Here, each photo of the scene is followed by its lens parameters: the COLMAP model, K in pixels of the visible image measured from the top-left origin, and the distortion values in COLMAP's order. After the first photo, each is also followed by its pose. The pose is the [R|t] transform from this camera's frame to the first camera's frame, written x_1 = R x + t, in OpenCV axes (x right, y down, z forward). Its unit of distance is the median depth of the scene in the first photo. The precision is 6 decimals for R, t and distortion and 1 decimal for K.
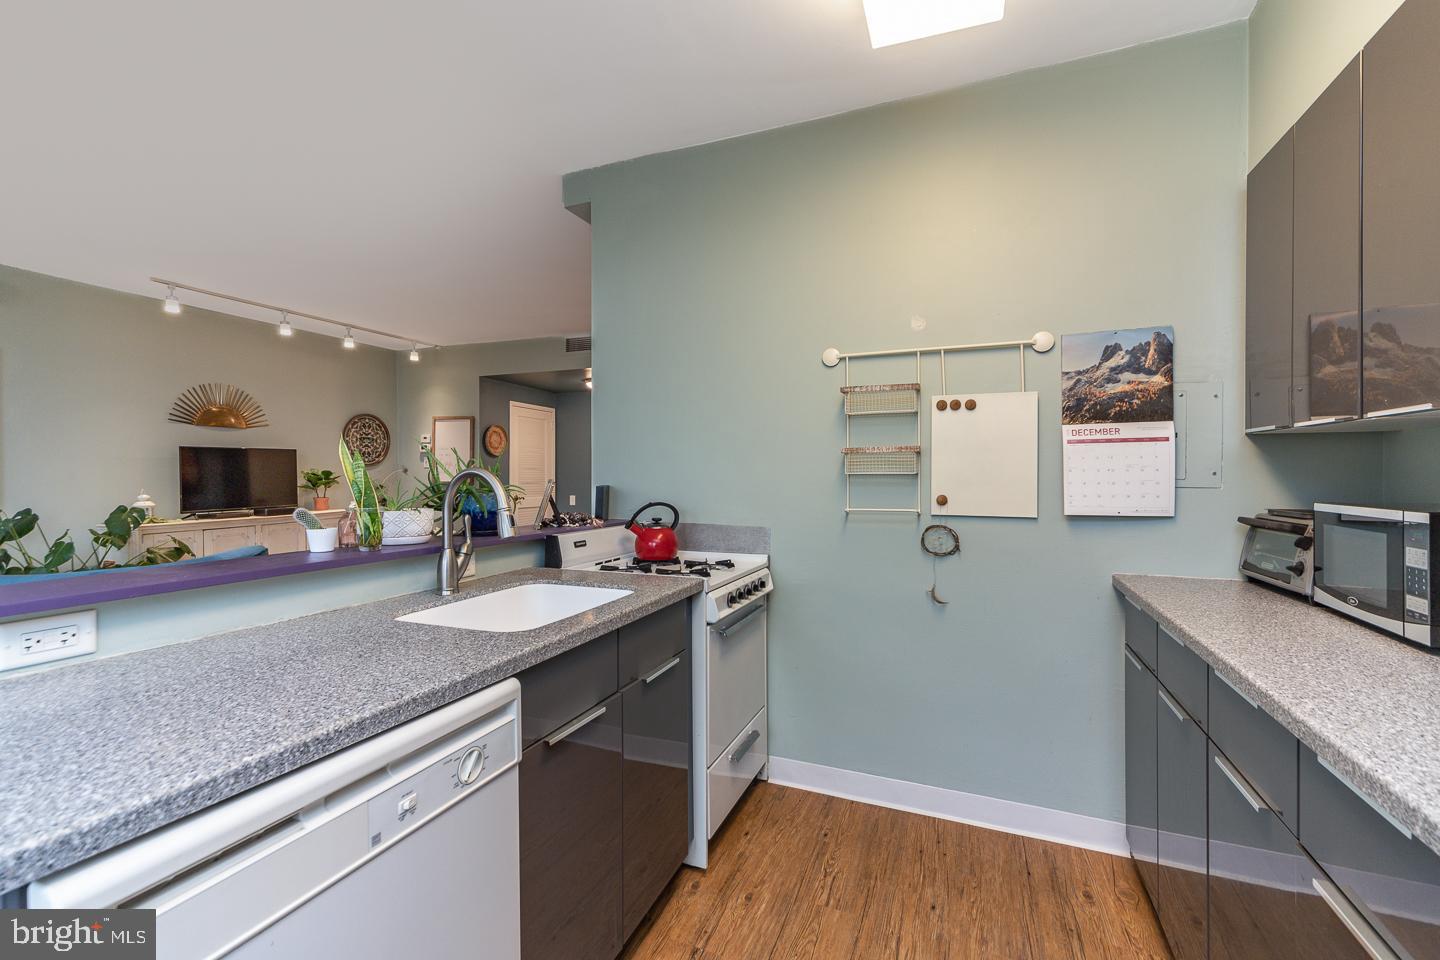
lens RADIAL K [[611.4, 0, 718.7], [0, 611.4, 475.7], [0, 0, 1]] dist [0.022506, 0.000167]
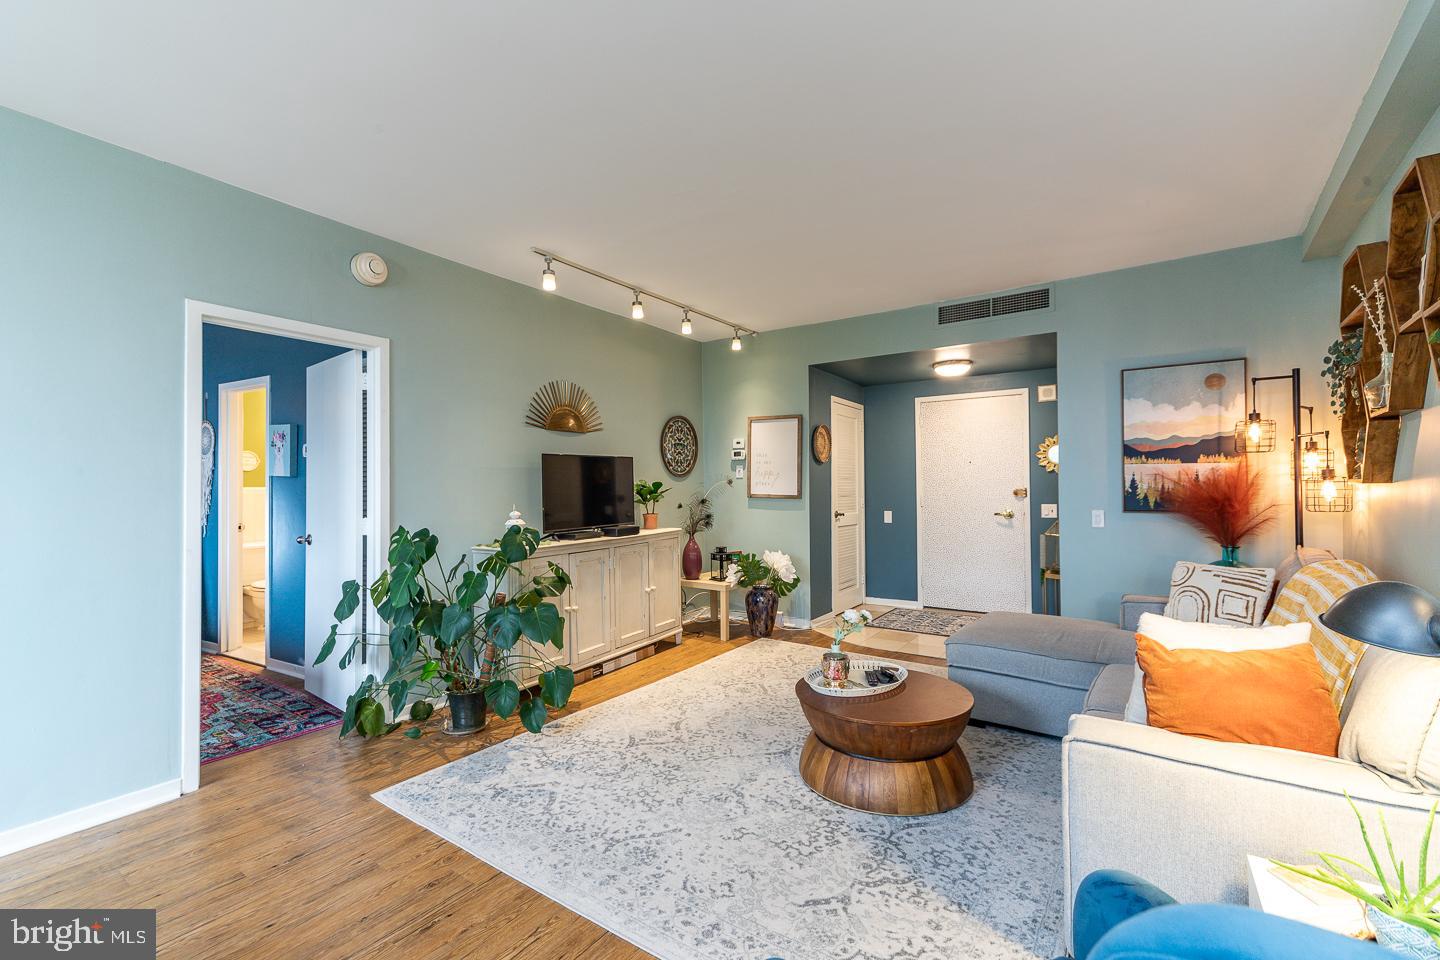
lens RADIAL K [[639.0, 0, 740.6], [0, 639.0, 480.3], [0, 0, 1]] dist [0.013338, -0.000098]
pose [[0.972936, -0.009007, -0.230900, -0.926434], [0.006496, 0.999911, -0.011633, 0.001029], [0.230984, 0.009818, 0.972908, 0.501414]]
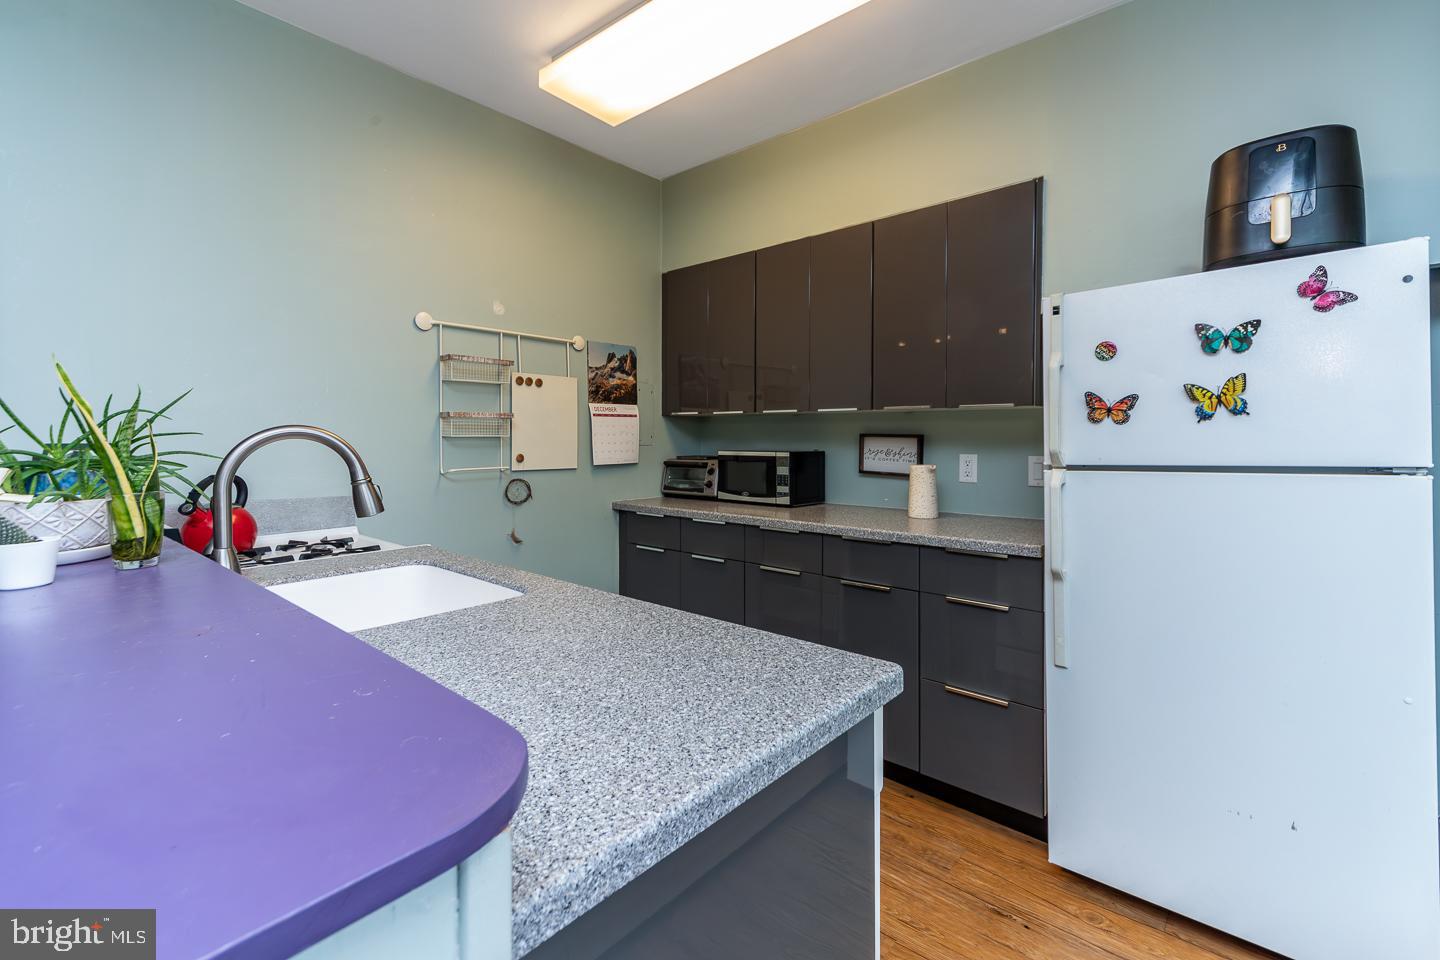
lens RADIAL K [[617.5, 0, 715.6], [0, 617.5, 459.8], [0, 0, 1]] dist [-0.000437, -0.000075]
pose [[0.340270, -0.032113, 0.939779, -0.675161], [0.000857, 0.999427, 0.033841, 0.001708], [-0.940327, -0.010710, 0.340102, 0.214815]]
